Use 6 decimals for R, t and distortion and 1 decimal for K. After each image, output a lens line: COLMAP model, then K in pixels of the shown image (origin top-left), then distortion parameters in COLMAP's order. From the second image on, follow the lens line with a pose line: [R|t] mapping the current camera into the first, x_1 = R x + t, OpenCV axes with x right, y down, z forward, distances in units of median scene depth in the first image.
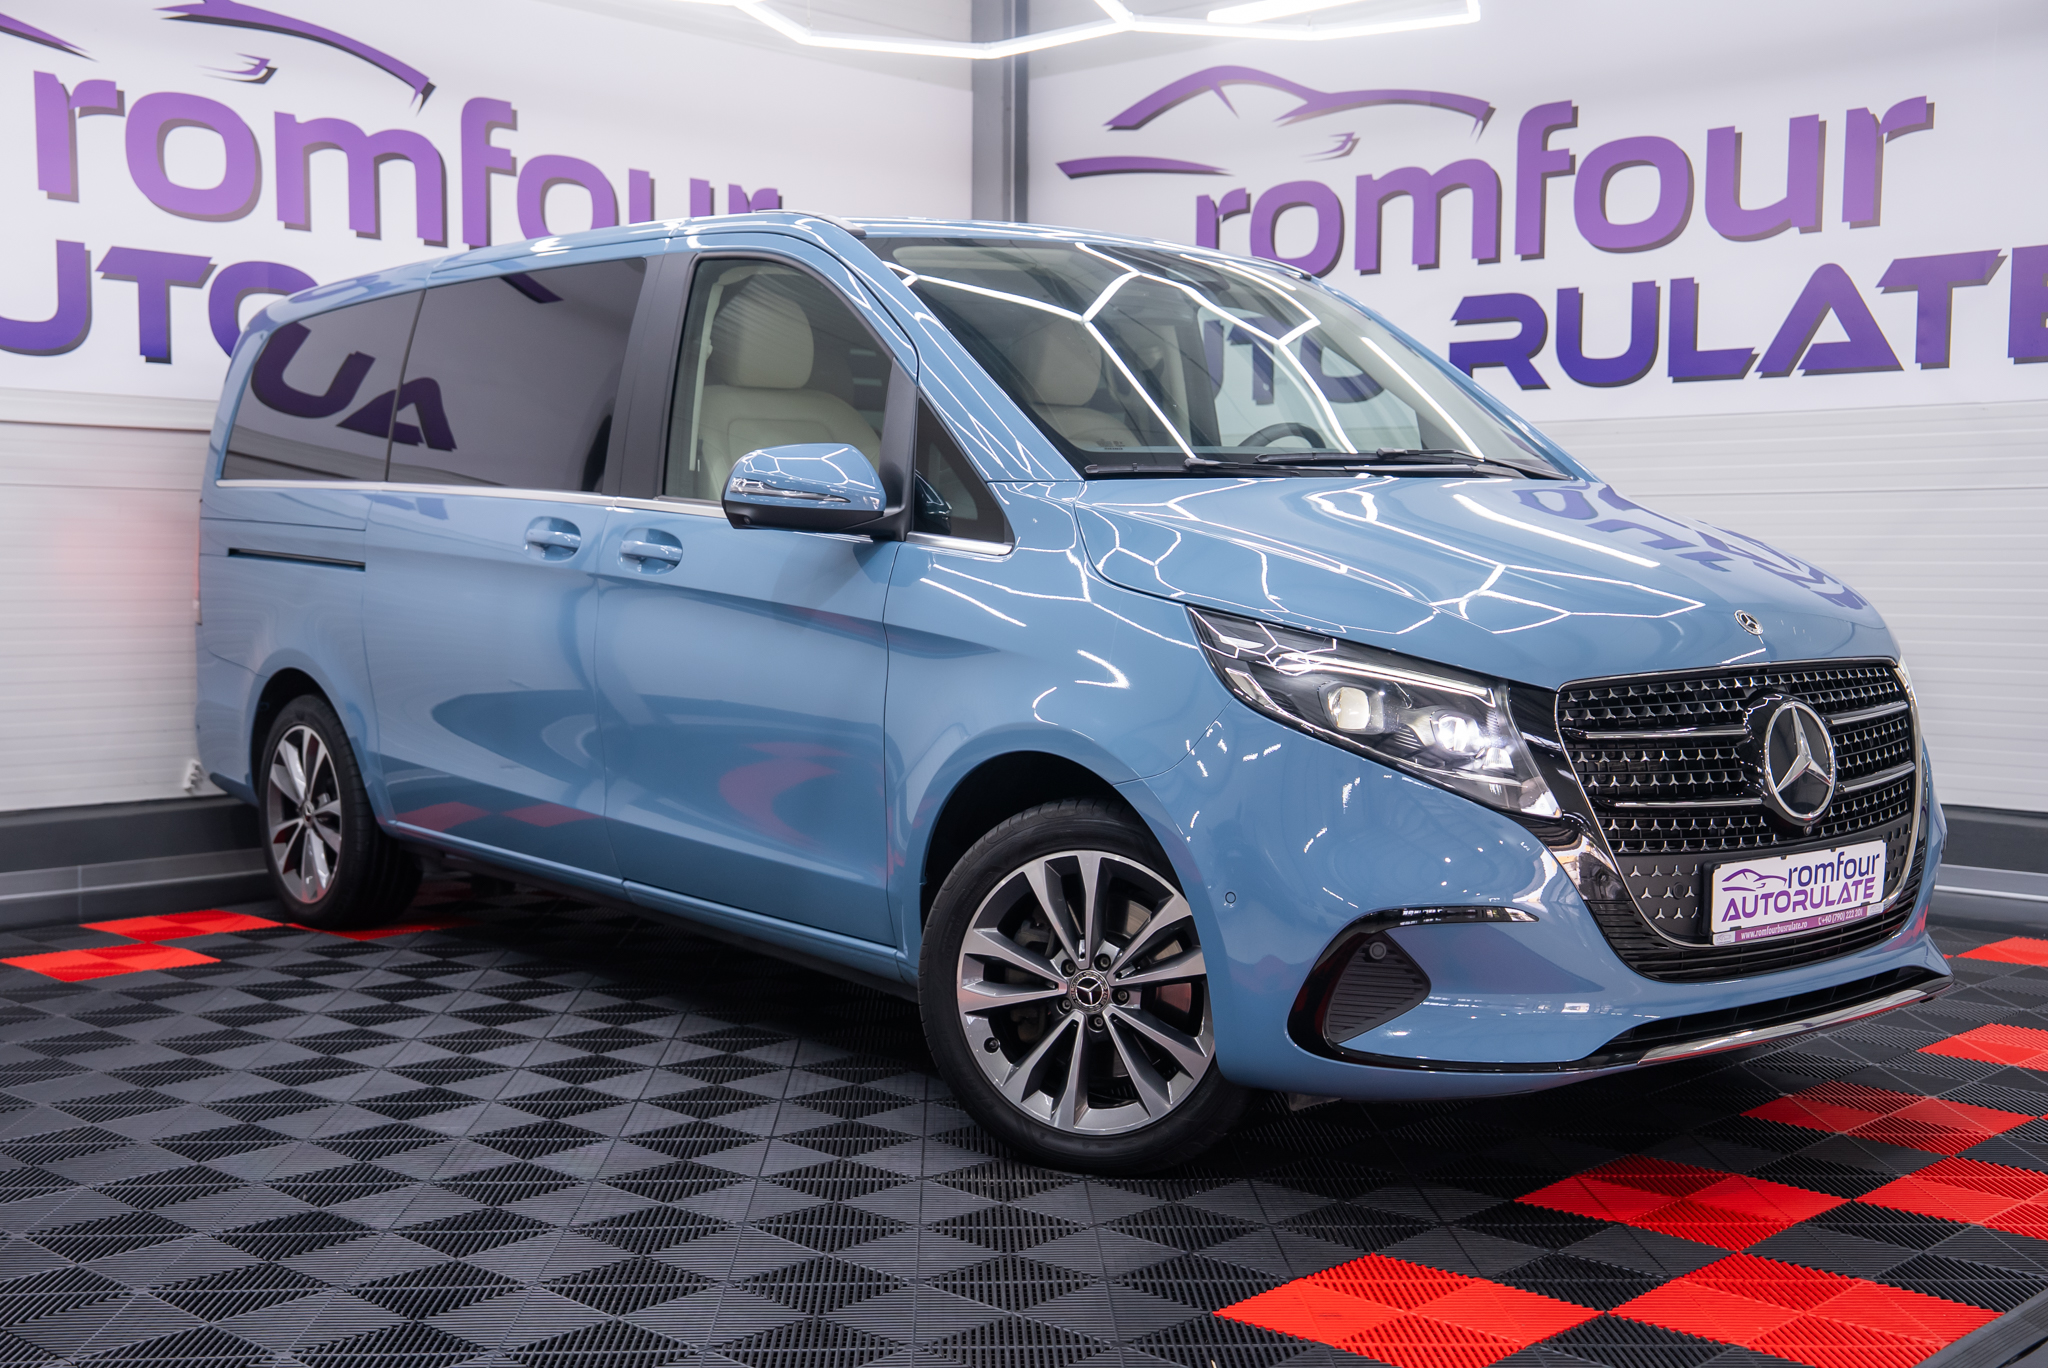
lens RADIAL K [[2412.1, 0, 1024.0], [0, 2412.1, 684.0], [0, 0, 1]] dist [0.065897, 0.059457]
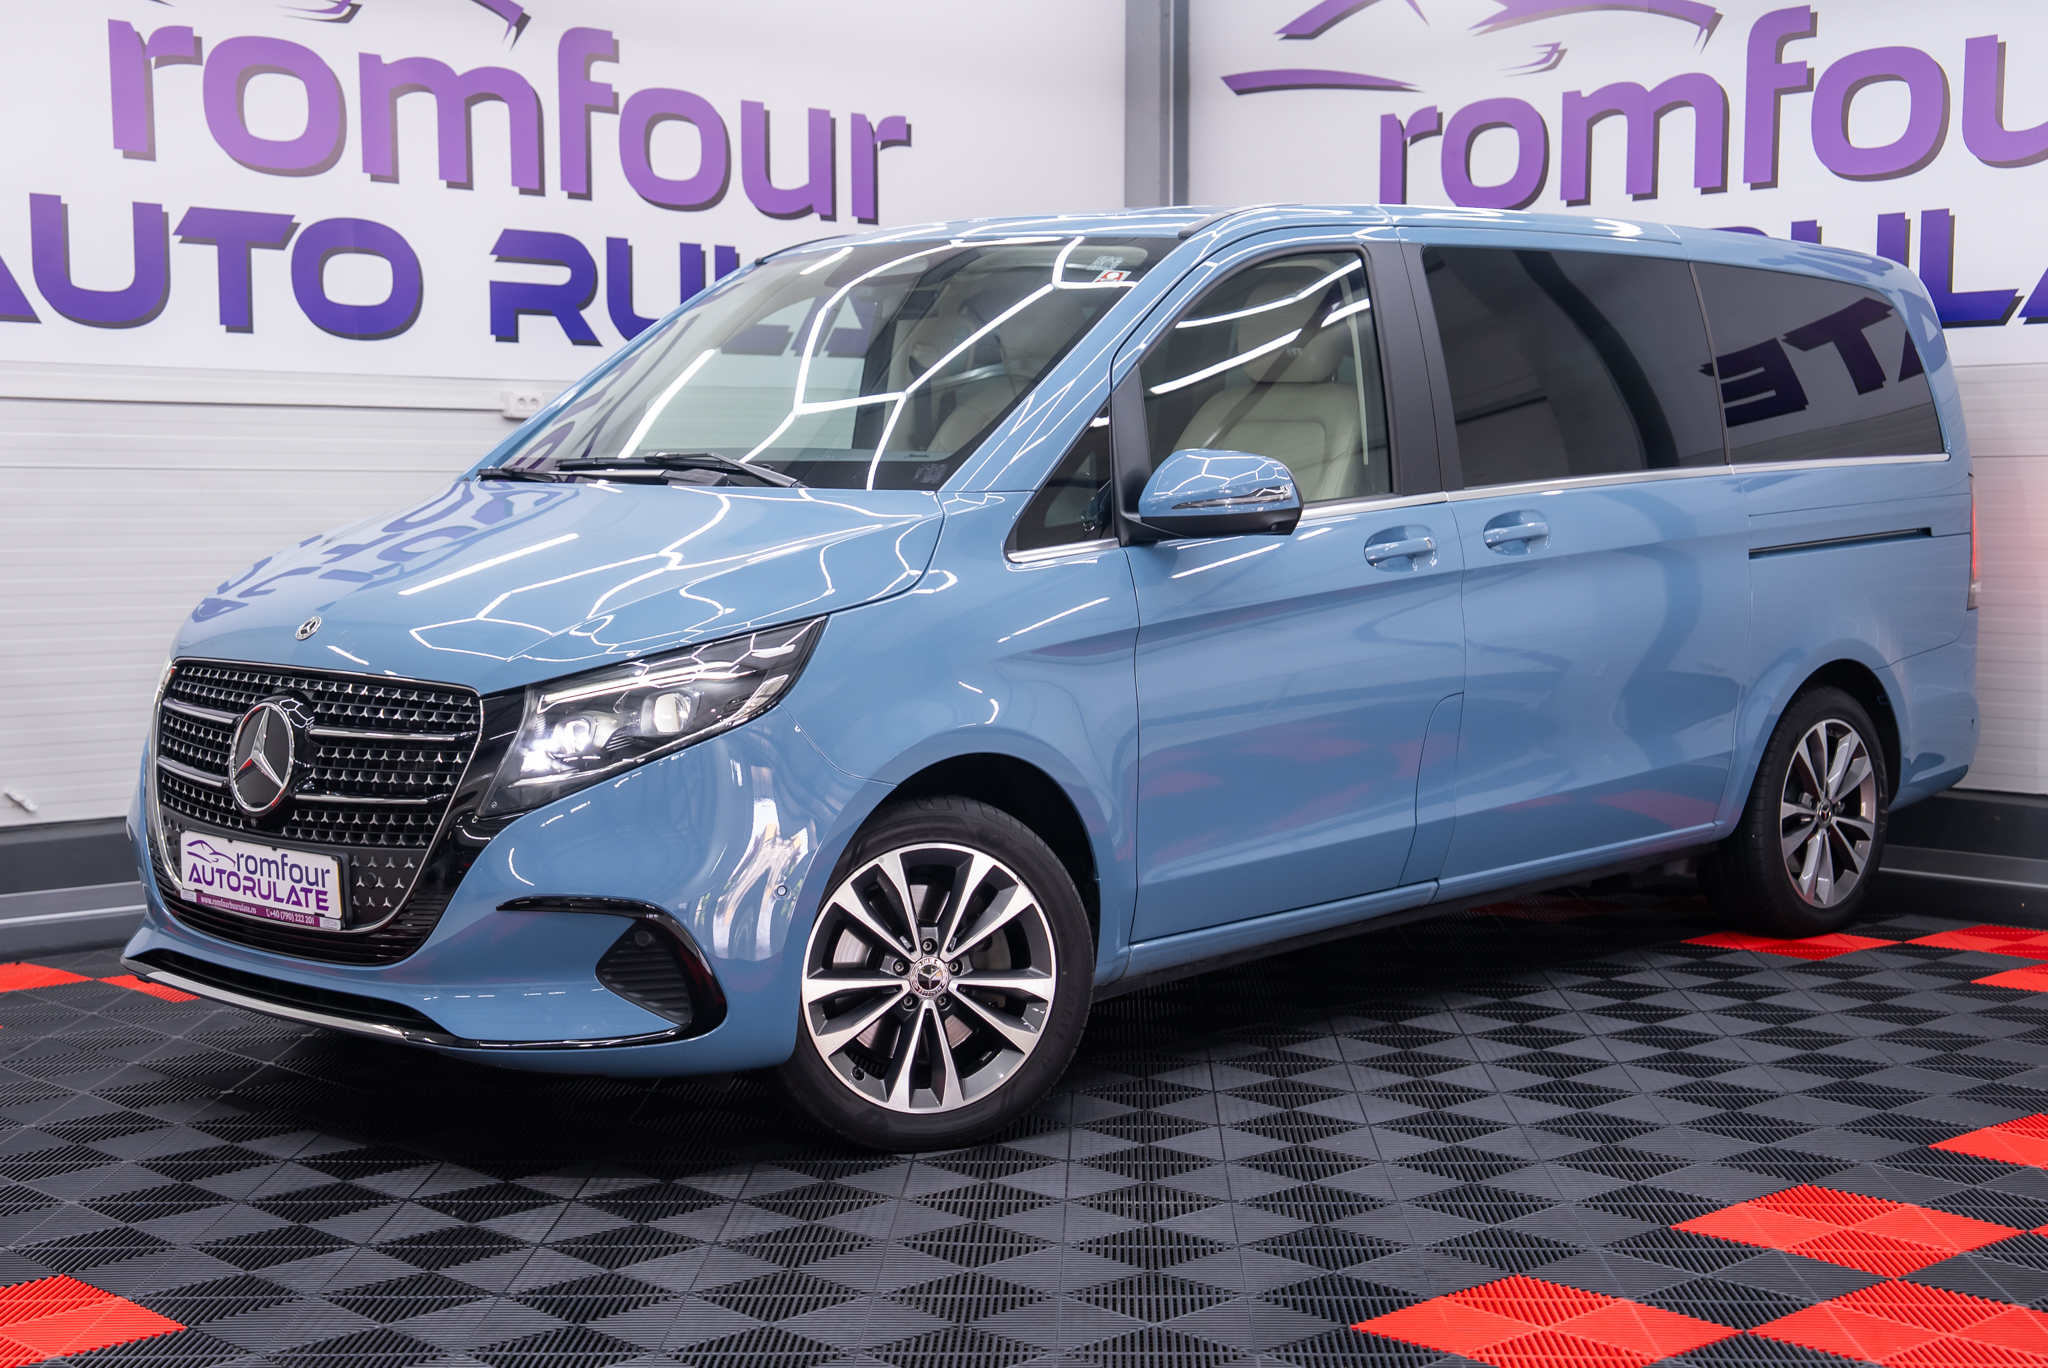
lens RADIAL K [[2982.2, 0, 1024.0], [0, 2982.2, 684.0], [0, 0, 1]] dist [0.150753, -0.013588]
pose [[0.998211, -0.003731, -0.059670, 0.007762], [0.004503, 0.999908, 0.012811, -0.012046], [0.059617, -0.013057, 0.998136, -0.118853]]
